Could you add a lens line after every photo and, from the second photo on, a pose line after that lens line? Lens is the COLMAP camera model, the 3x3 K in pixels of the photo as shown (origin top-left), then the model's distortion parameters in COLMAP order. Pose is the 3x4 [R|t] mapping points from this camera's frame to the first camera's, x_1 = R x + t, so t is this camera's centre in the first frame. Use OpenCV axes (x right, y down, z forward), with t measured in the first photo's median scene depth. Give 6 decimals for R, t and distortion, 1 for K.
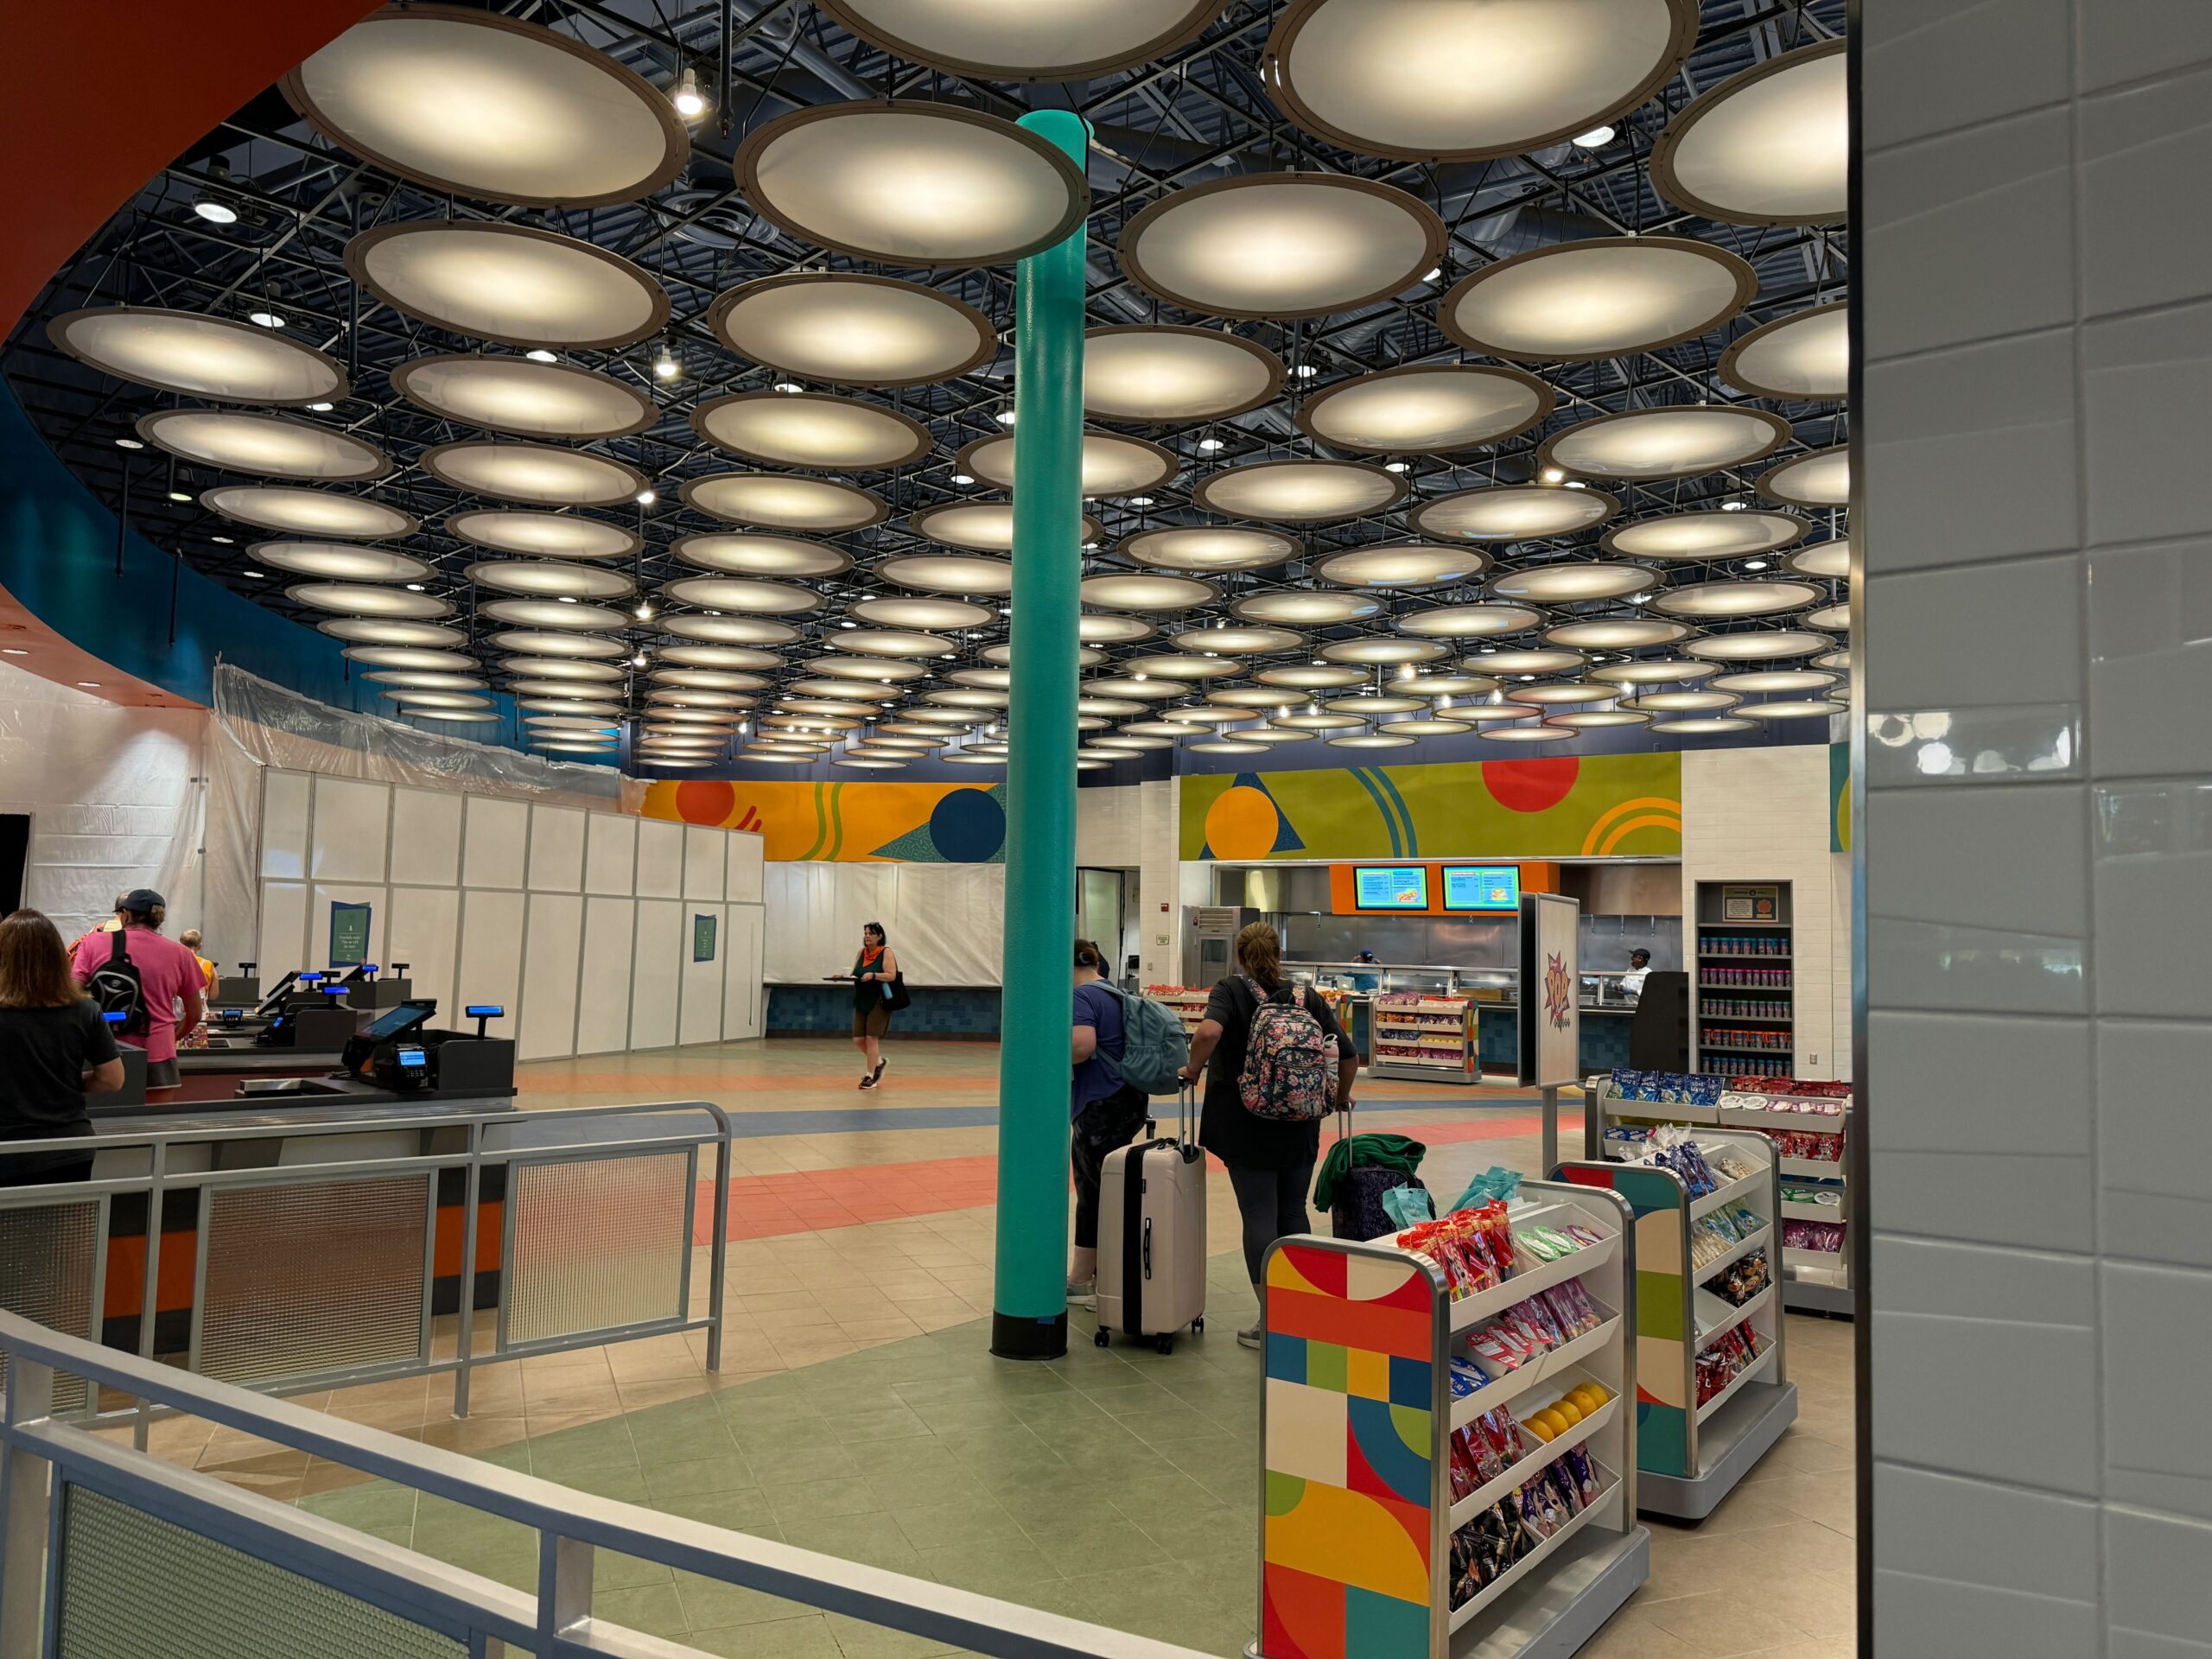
lens RADIAL K [[1575.0, 0, 1112.0], [0, 1575.0, 850.8], [0, 0, 1]] dist [0.115838, -0.141259]
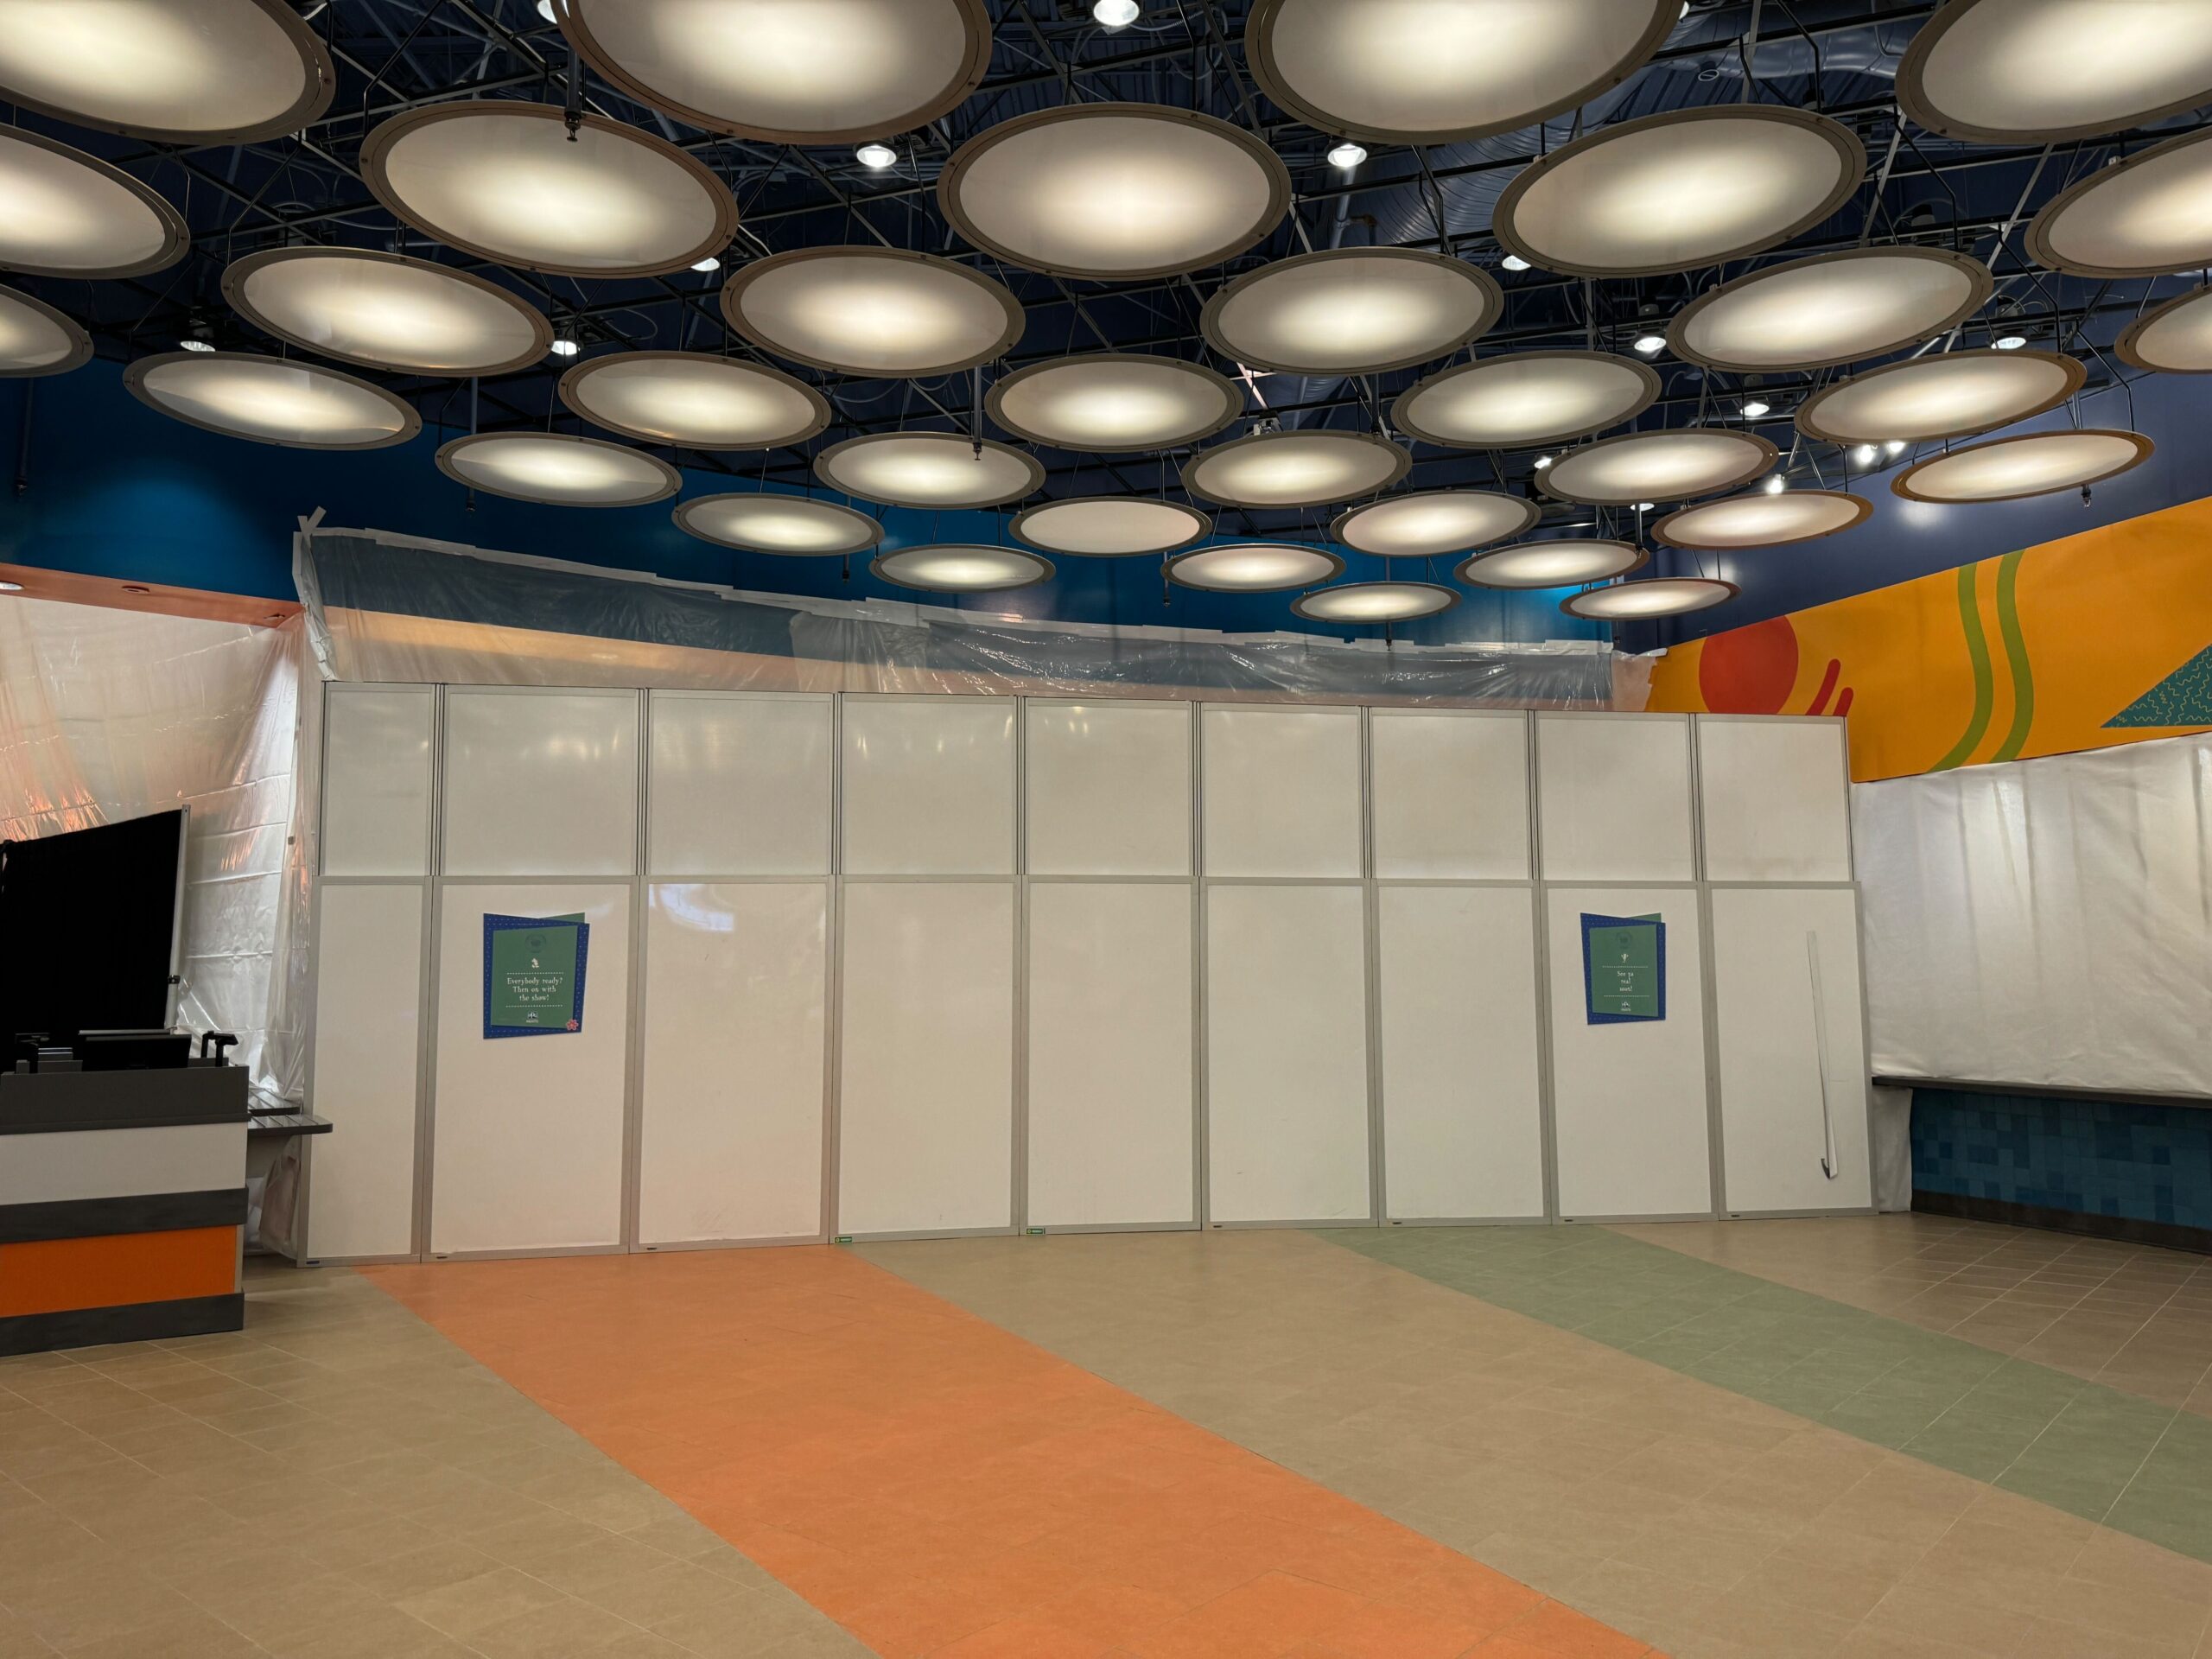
lens RADIAL K [[1575.0, 0, 1112.0], [0, 1575.0, 850.8], [0, 0, 1]] dist [0.115838, -0.141259]
pose [[0.467604, -0.092913, -0.879041, 0.059272], [0.065778, 0.995361, -0.070217, 0.041215], [0.881487, -0.024988, 0.471546, 0.627121]]
